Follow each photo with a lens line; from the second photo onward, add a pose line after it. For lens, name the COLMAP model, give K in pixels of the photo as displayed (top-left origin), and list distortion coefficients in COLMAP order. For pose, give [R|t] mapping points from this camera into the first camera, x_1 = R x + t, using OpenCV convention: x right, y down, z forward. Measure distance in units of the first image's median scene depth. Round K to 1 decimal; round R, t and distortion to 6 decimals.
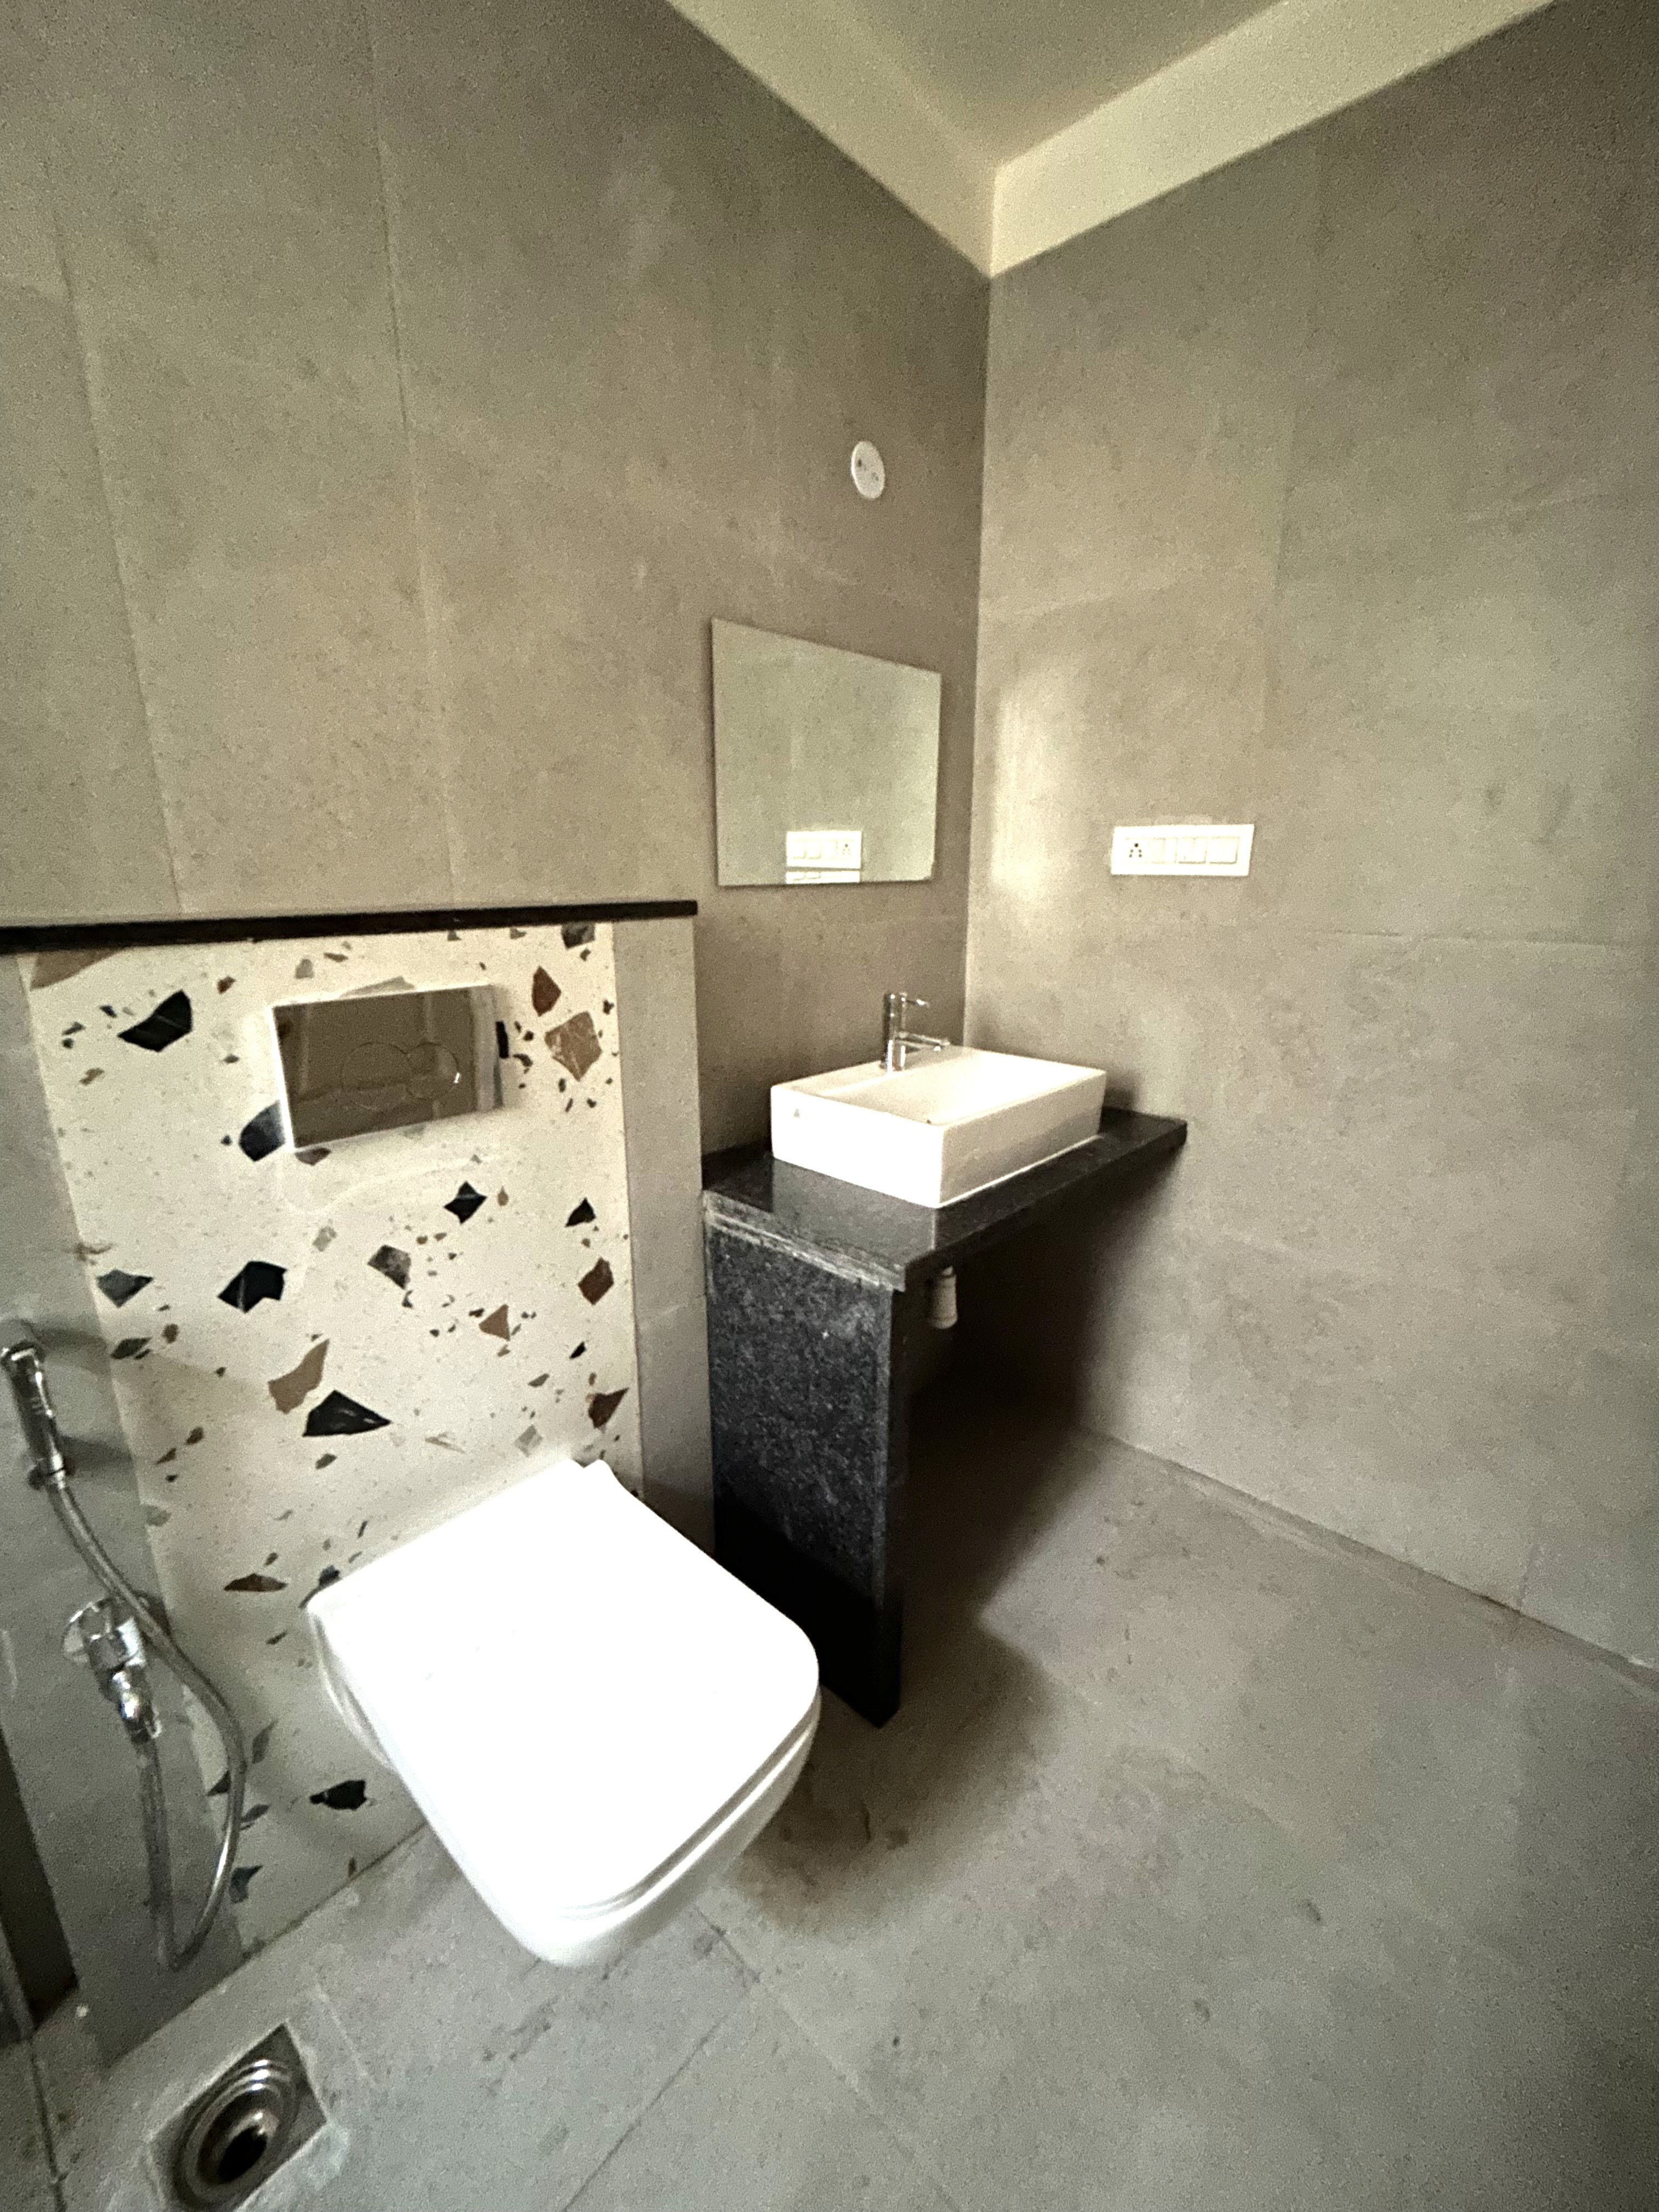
lens RADIAL K [[891.8, 0, 832.2], [0, 891.8, 1102.1], [0, 0, 1]] dist [-0.000632, 0.001166]
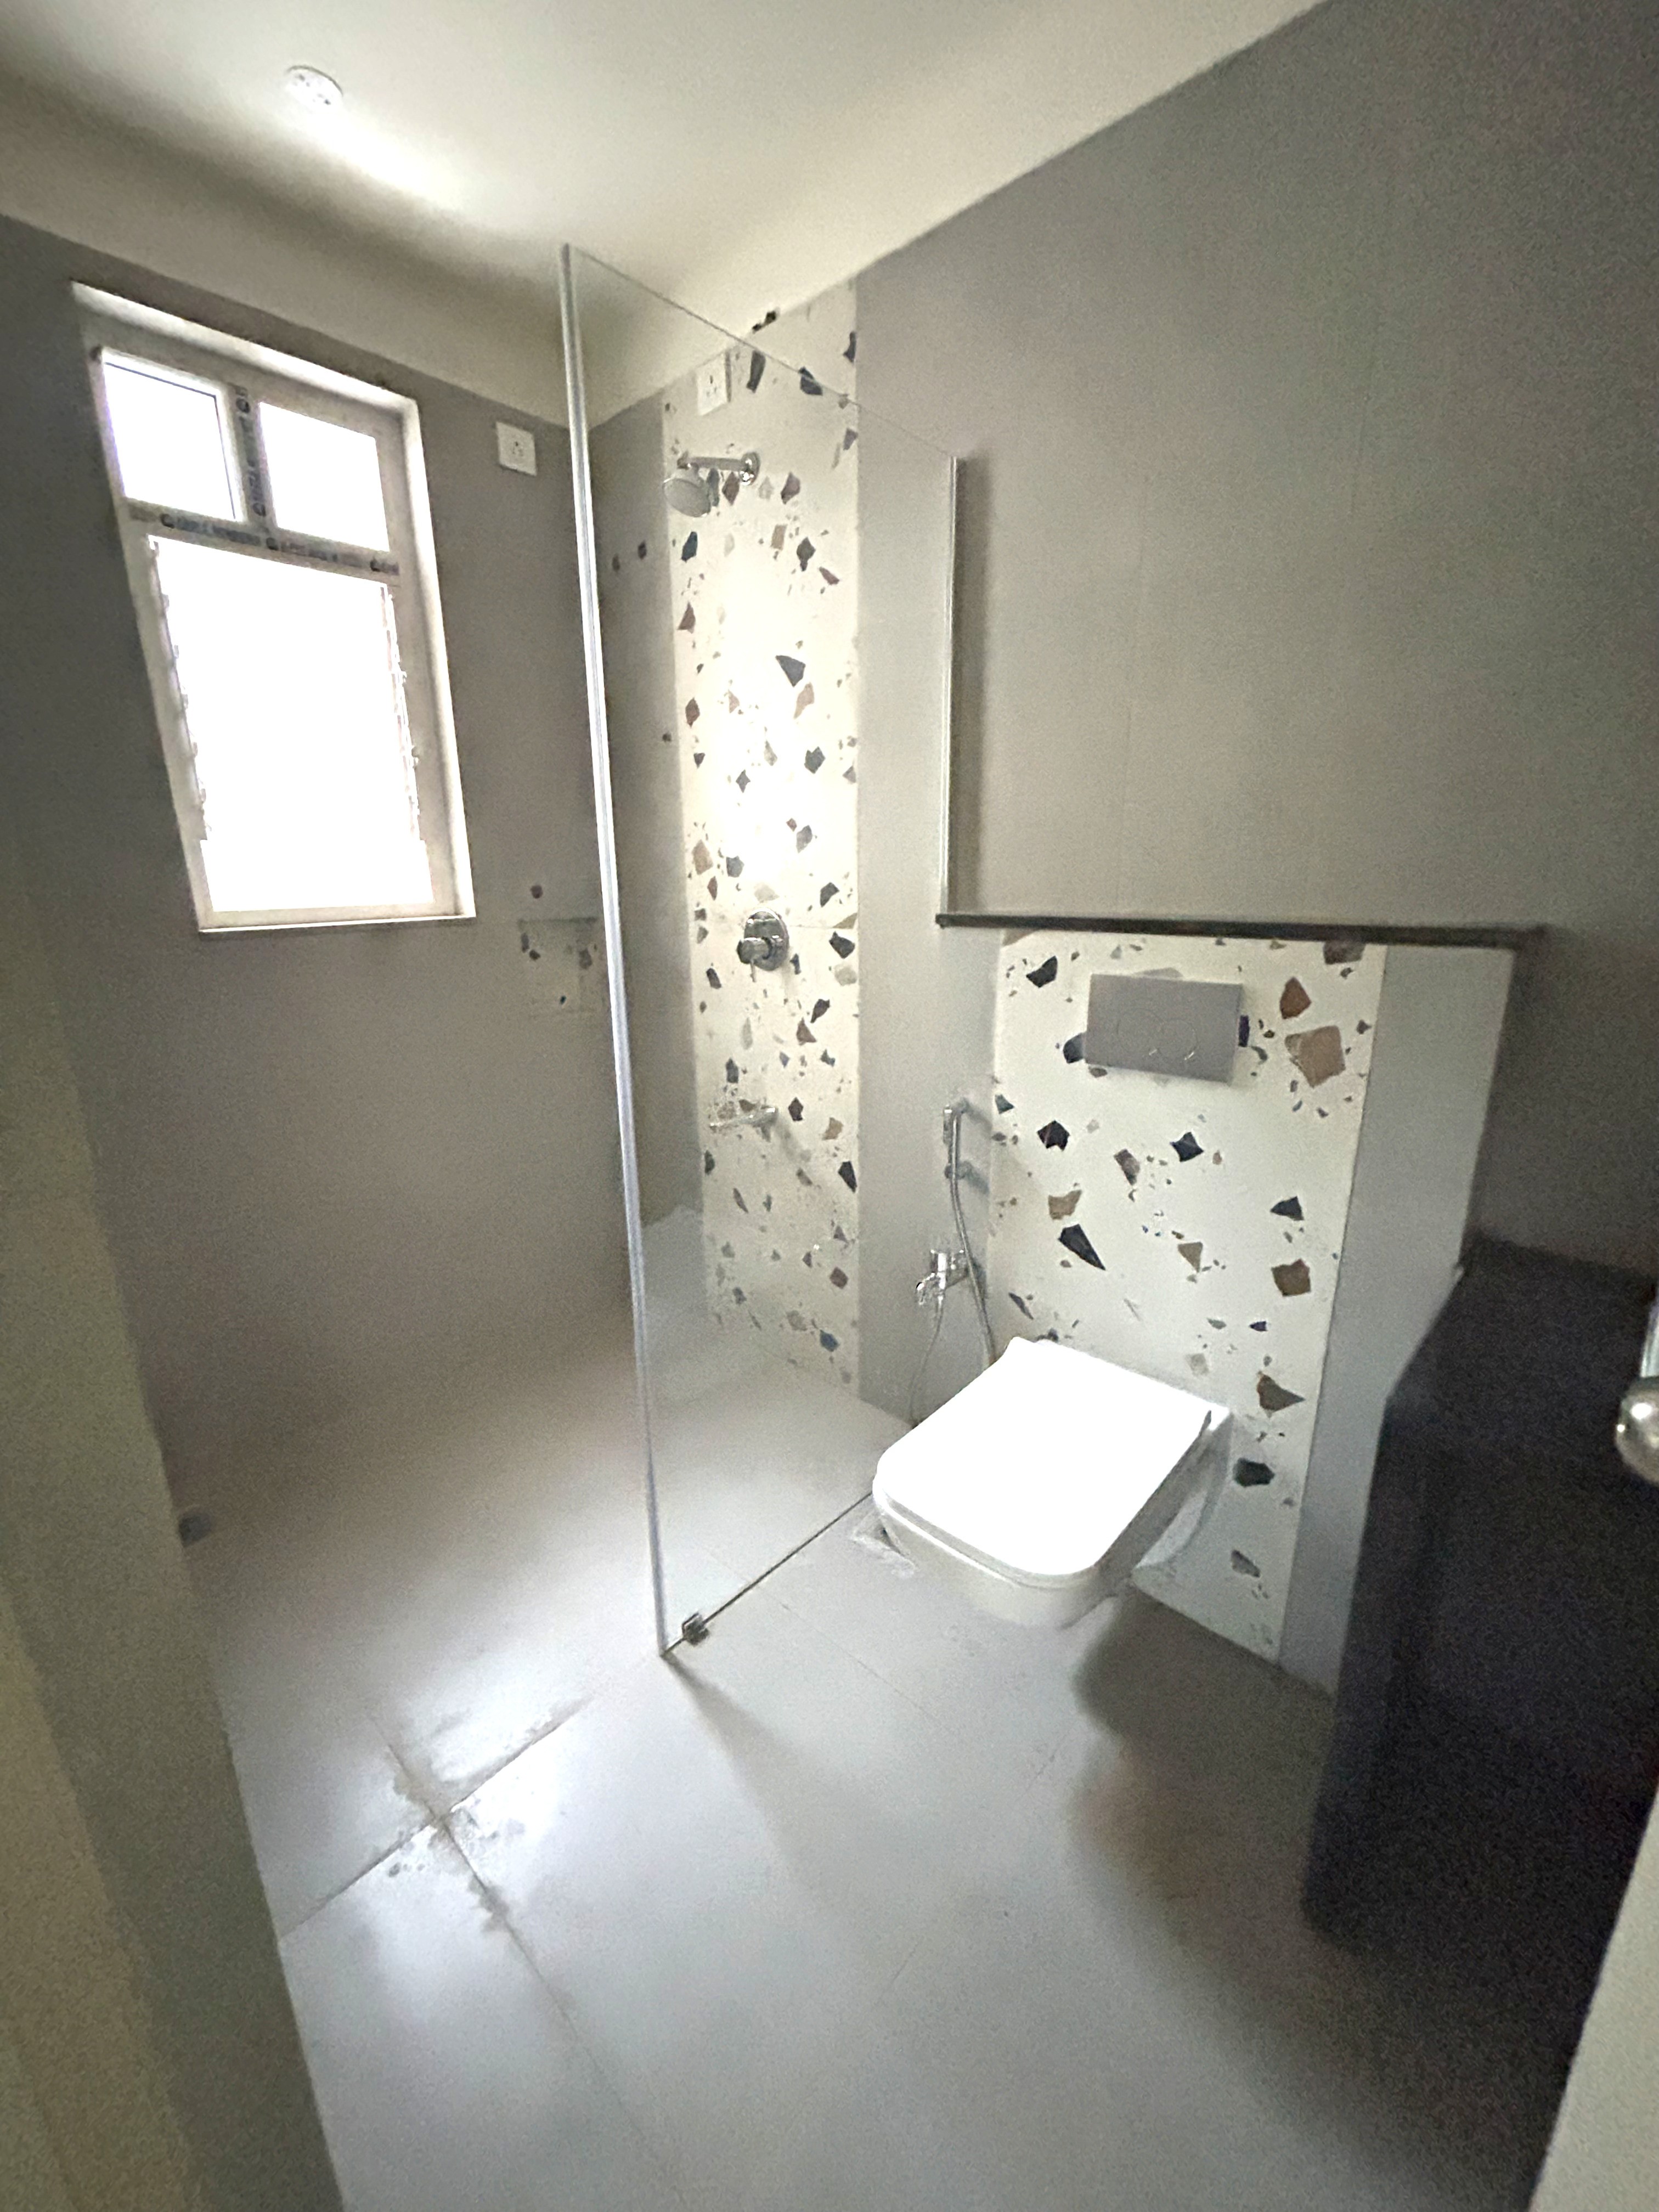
lens RADIAL K [[891.8, 0, 844.0], [0, 891.8, 1104.8], [0, 0, 1]] dist [-0.000632, 0.001166]
pose [[0.005334, 0.253591, -0.967297, 0.821134], [-0.249787, 0.936985, 0.244267, -0.136757], [0.968286, 0.240316, 0.068342, 0.420769]]
